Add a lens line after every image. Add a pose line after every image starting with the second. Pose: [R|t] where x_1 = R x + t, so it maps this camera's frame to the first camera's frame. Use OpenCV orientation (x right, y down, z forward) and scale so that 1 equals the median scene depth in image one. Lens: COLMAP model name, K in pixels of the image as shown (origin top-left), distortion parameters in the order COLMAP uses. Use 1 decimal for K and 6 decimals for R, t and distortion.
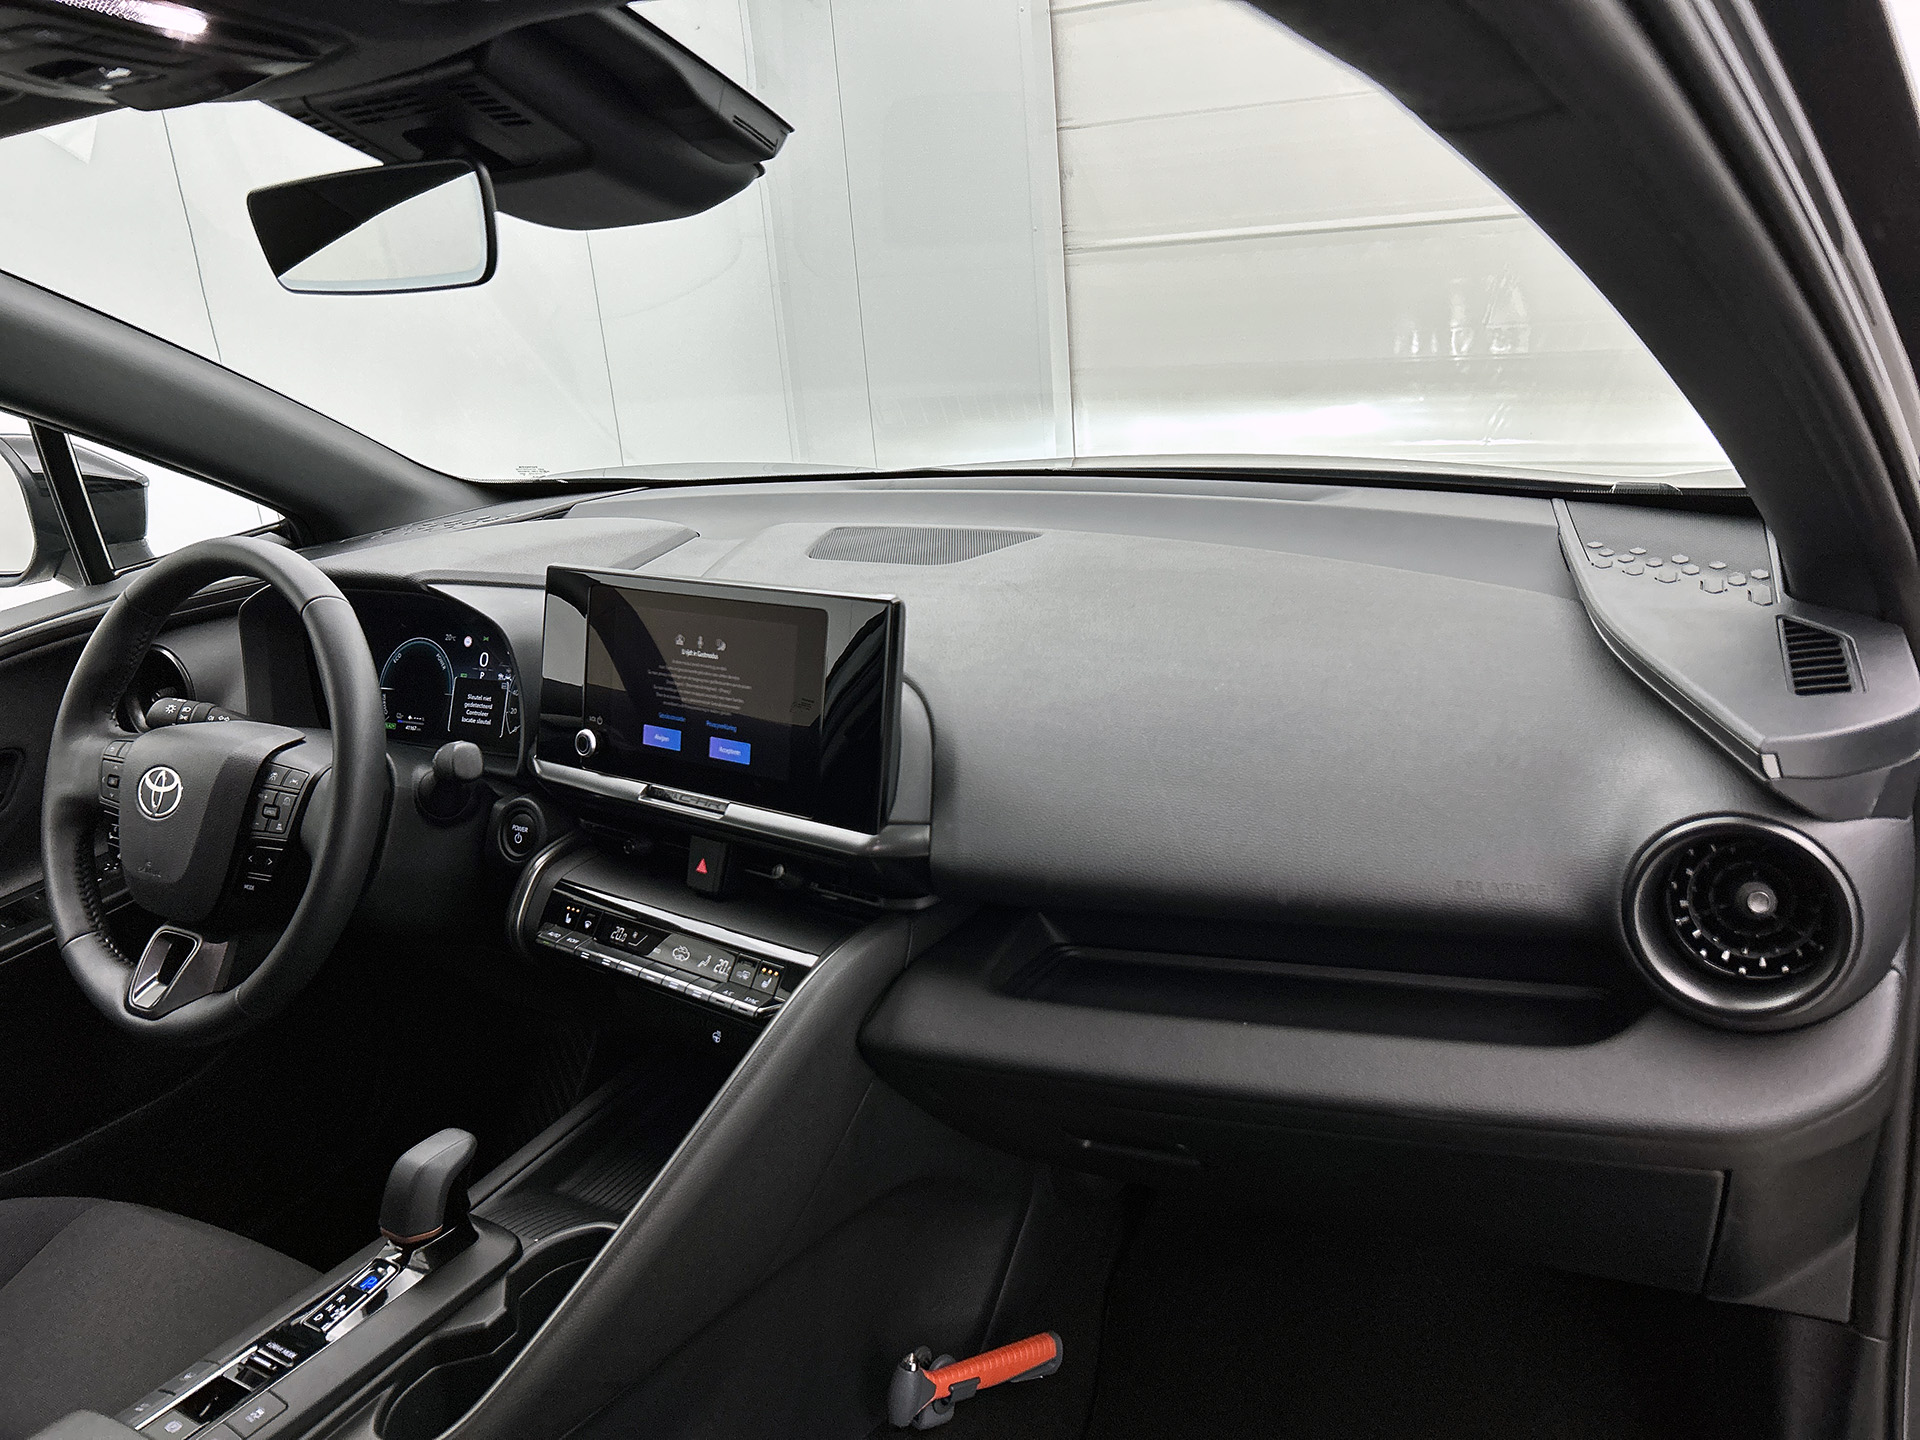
lens RADIAL K [[1420.5, 0, 960.0], [0, 1420.5, 720.0], [0, 0, 1]] dist [0.074739, -0.124330]
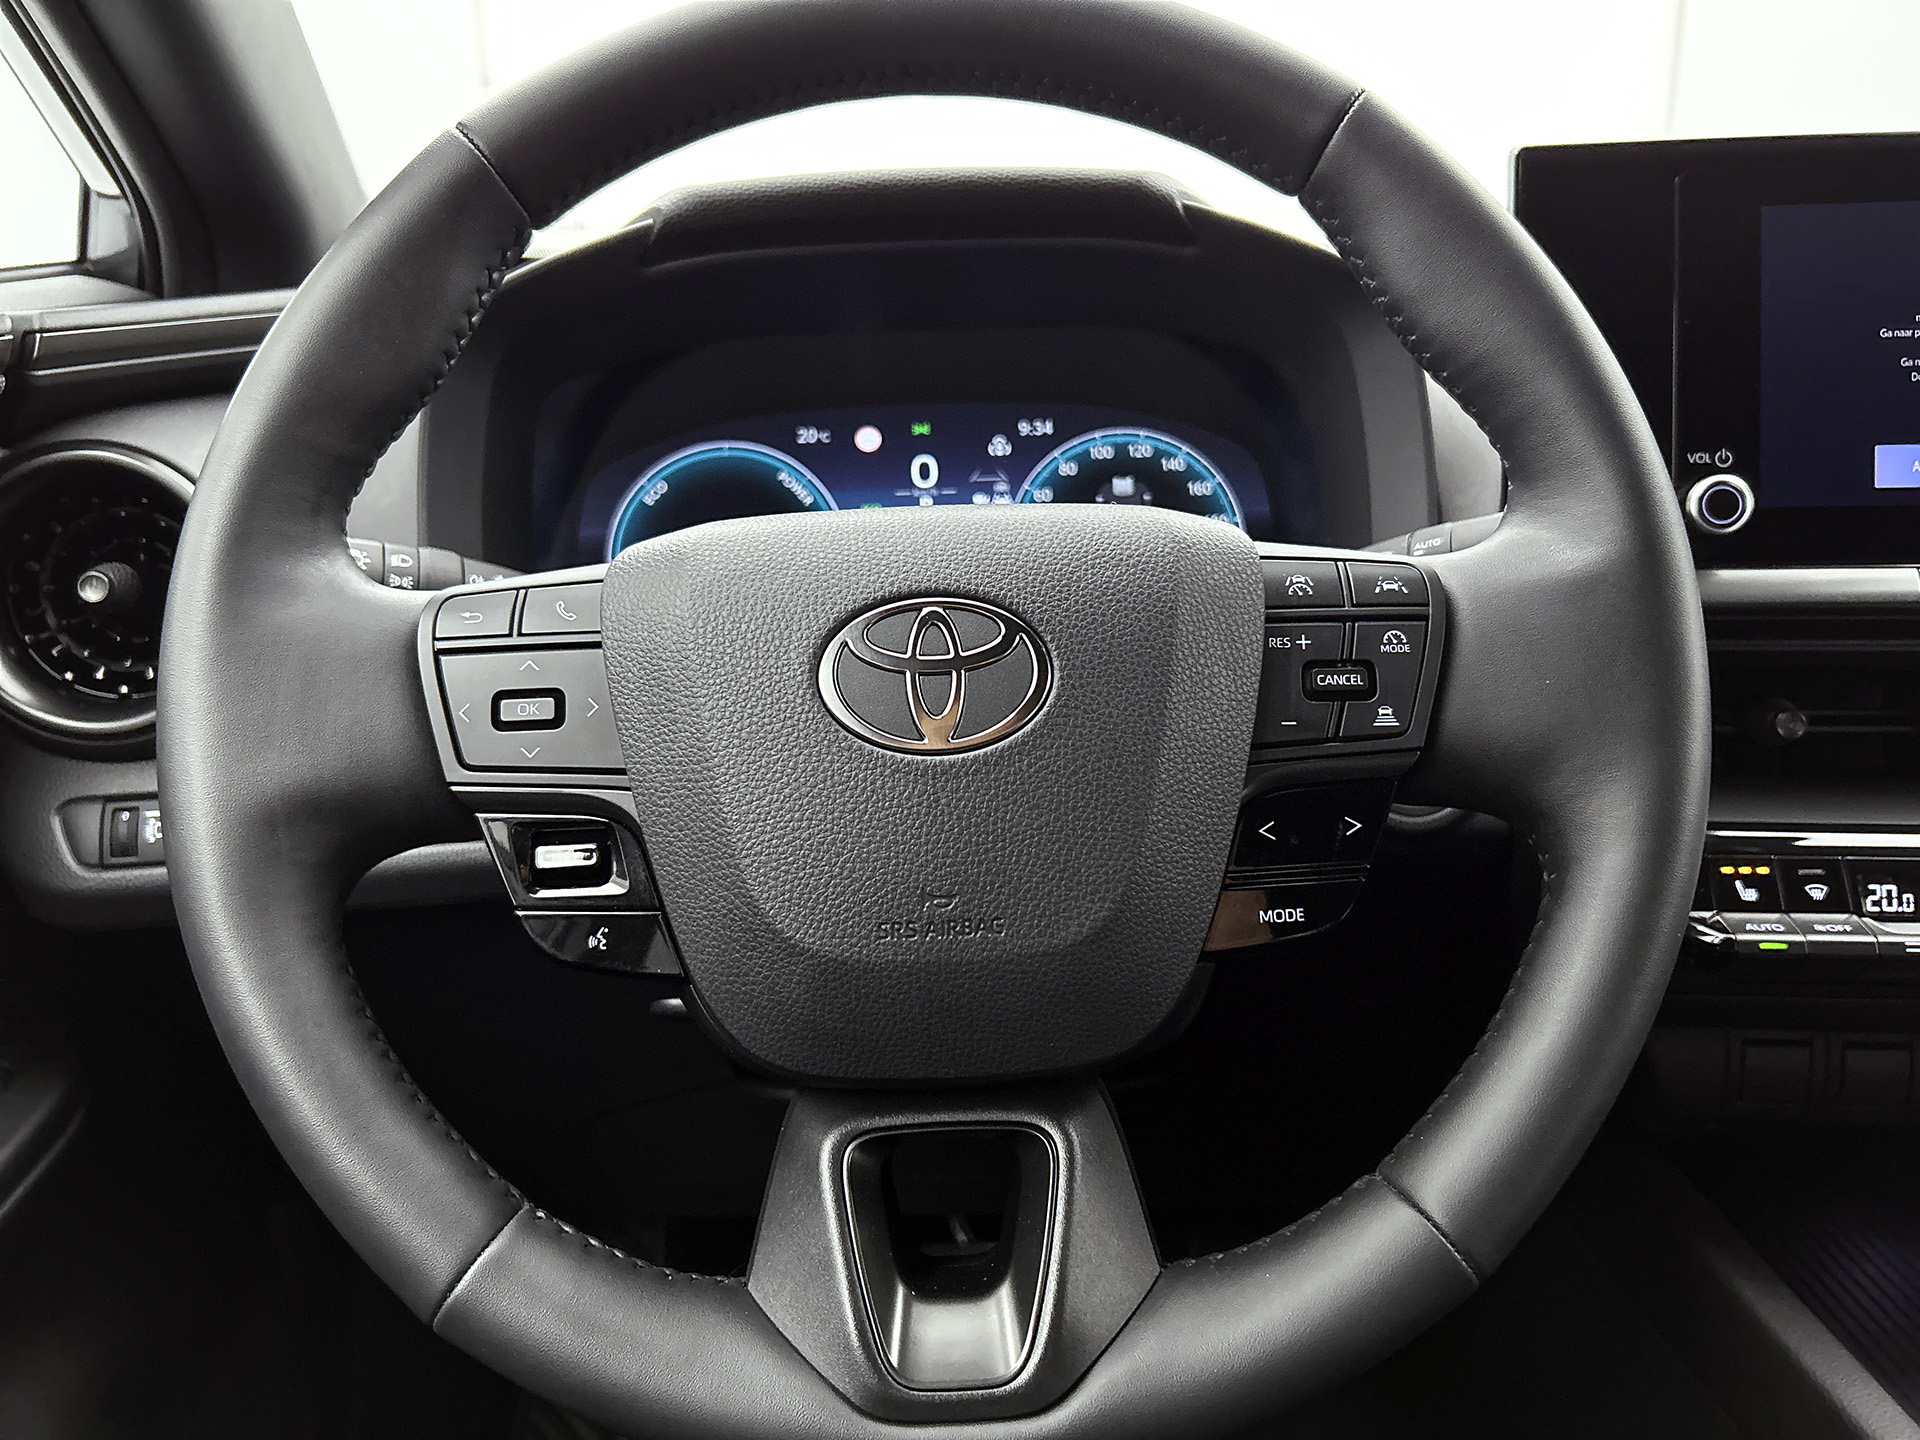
lens RADIAL K [[1482.2, 0, 986.0], [0, 1482.2, 706.5], [0, 0, 1]] dist [0.067648, -0.157214]
pose [[0.848779, -0.079256, 0.522773, -0.743669], [0.121157, 0.991549, -0.046387, 0.076947], [-0.514679, 0.102710, 0.851209, 0.745545]]
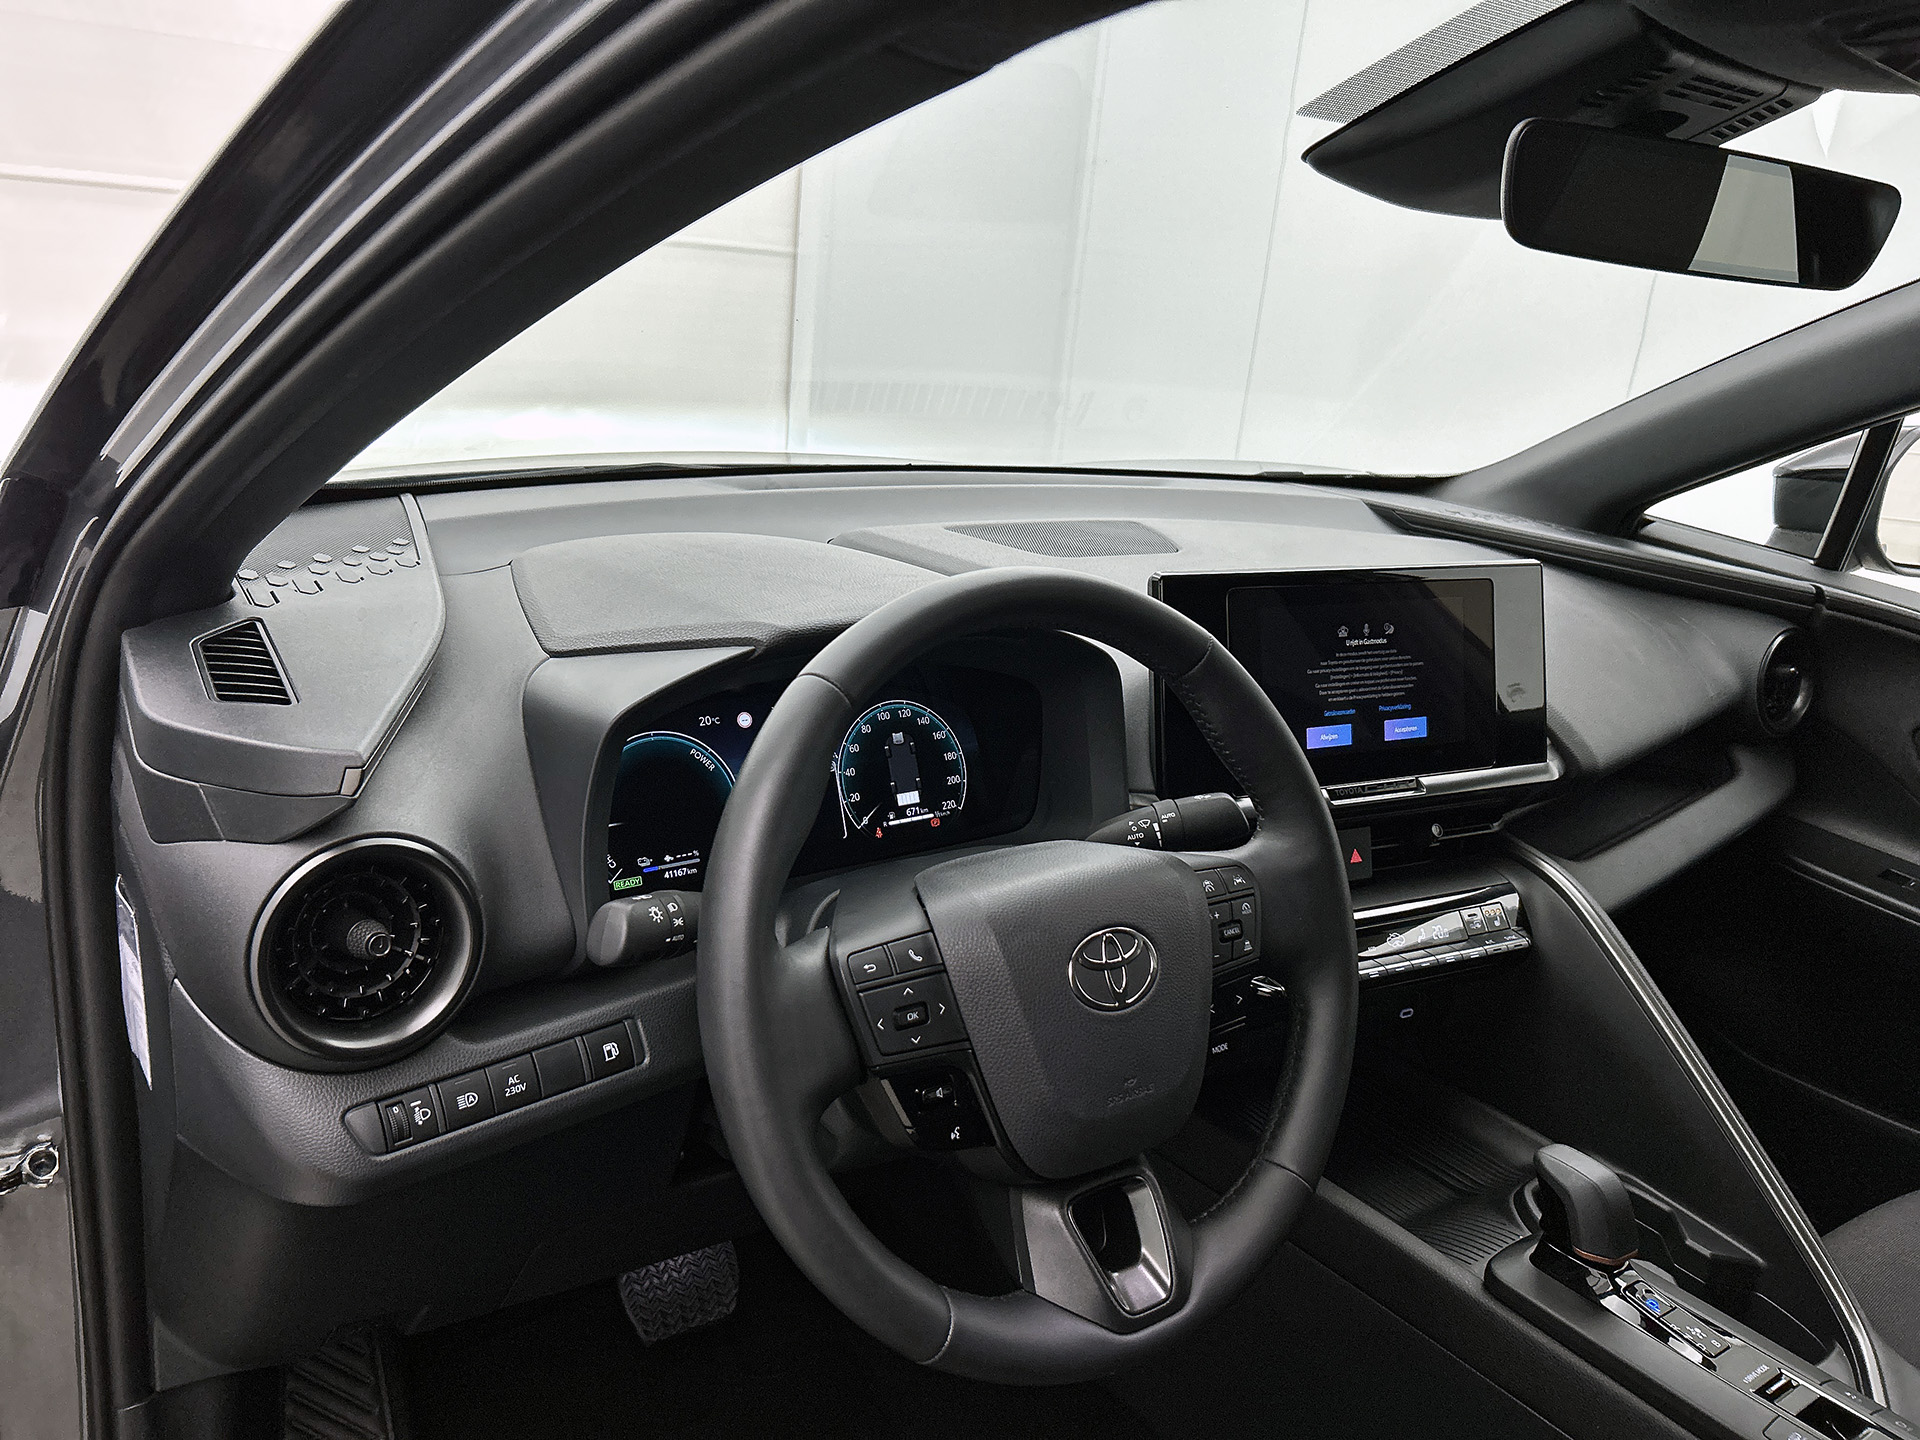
lens RADIAL K [[1420.5, 0, 960.0], [0, 1420.5, 720.0], [0, 0, 1]] dist [0.074739, -0.124330]
pose [[0.411316, -0.162120, 0.896959, -1.171882], [0.166861, 0.980819, 0.100760, -0.136792], [-0.896090, 0.108223, 0.430478, 0.806226]]
